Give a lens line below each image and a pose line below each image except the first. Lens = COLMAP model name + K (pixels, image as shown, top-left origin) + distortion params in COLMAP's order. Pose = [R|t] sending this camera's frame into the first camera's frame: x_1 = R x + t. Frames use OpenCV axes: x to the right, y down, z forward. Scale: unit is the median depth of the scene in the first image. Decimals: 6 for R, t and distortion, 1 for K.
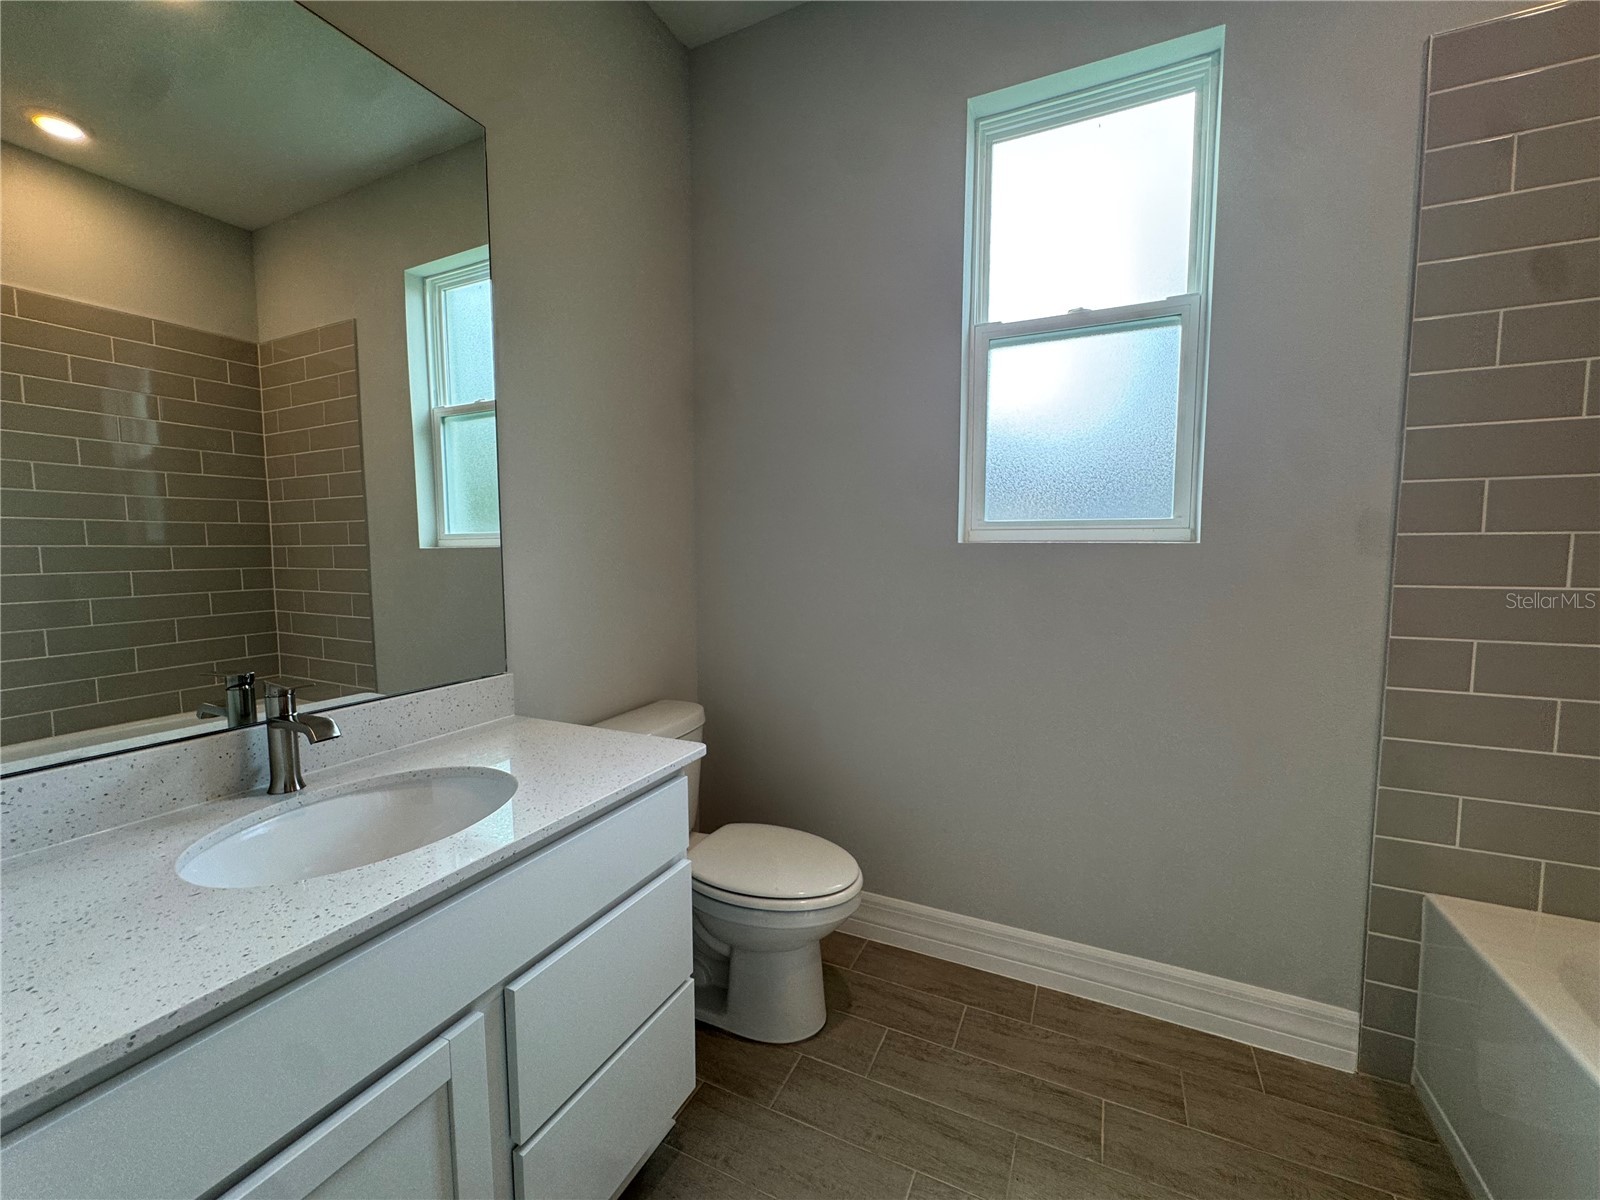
lens RADIAL K [[640.4, 0, 800.0], [0, 640.4, 600.0], [0, 0, 1]] dist [-0.001459, 0.000339]
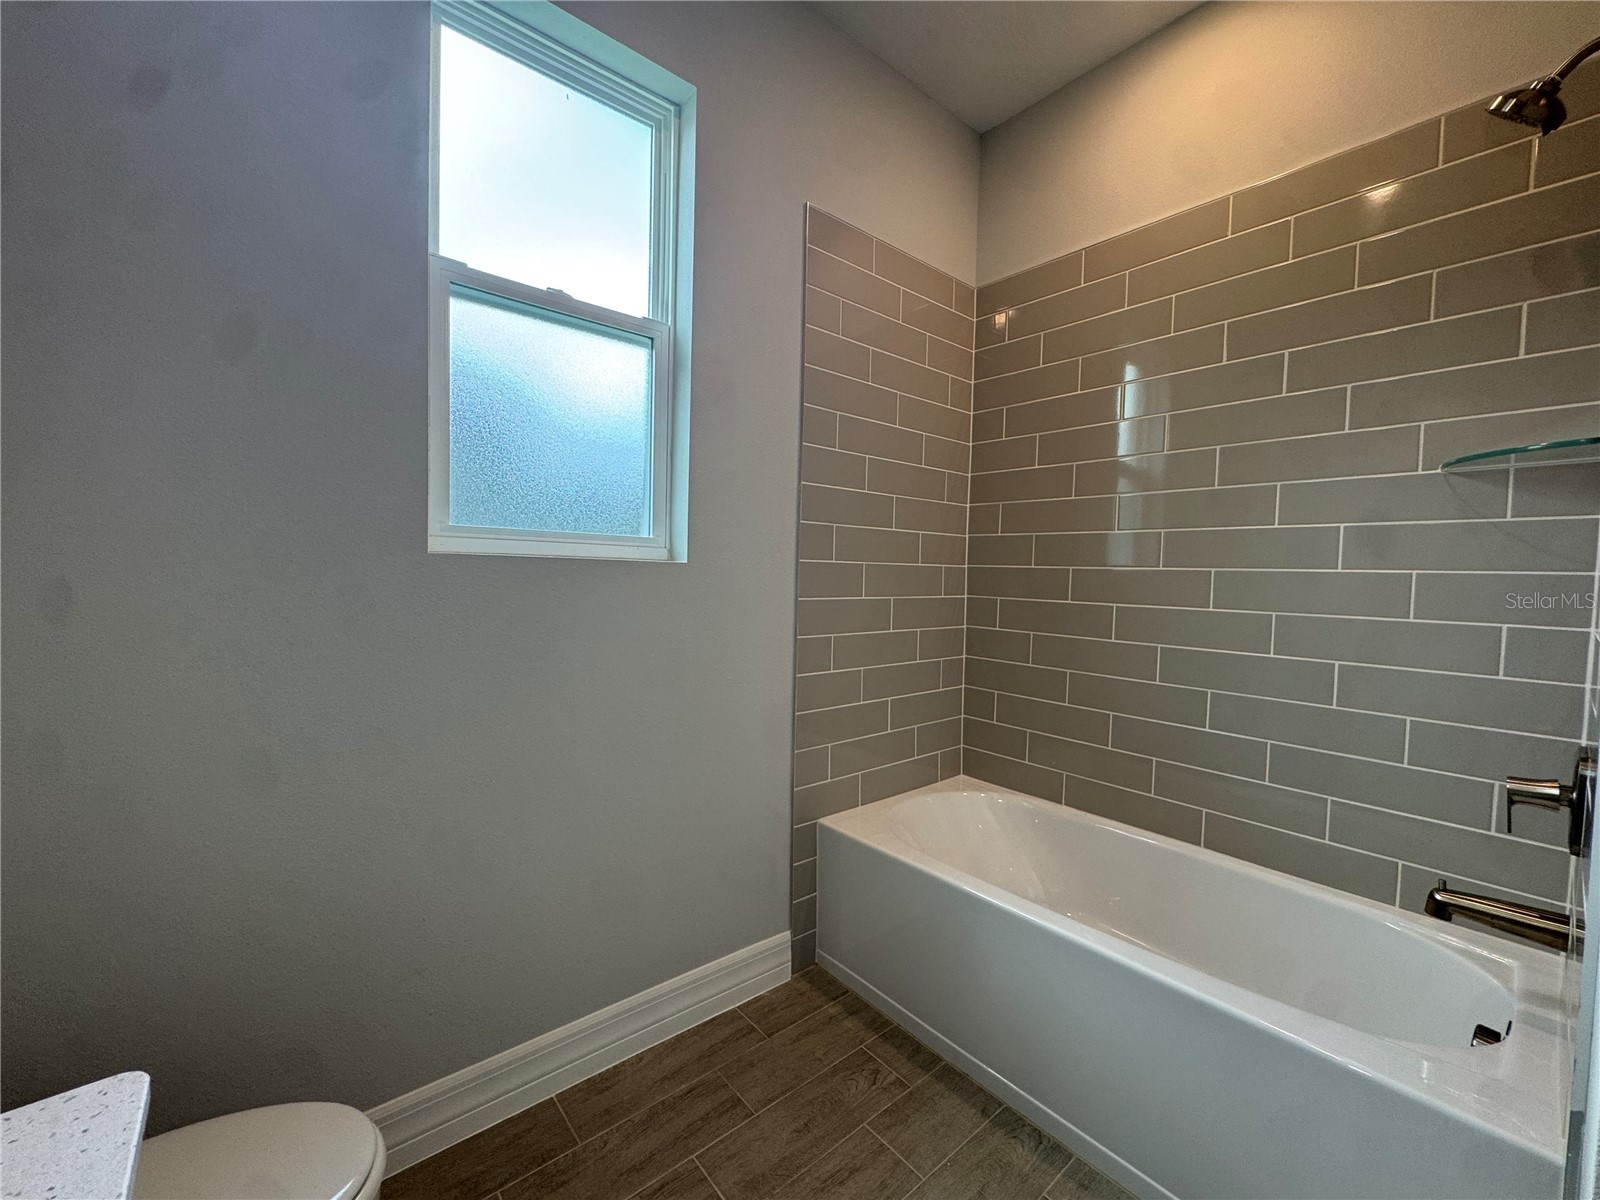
lens RADIAL K [[640.4, 0, 800.0], [0, 640.4, 600.0], [0, 0, 1]] dist [-0.001459, 0.000339]
pose [[0.421791, -0.025685, 0.906329, -0.262921], [0.055996, 0.998429, 0.002236, -0.018938], [-0.904962, 0.049807, 0.422566, 0.396445]]
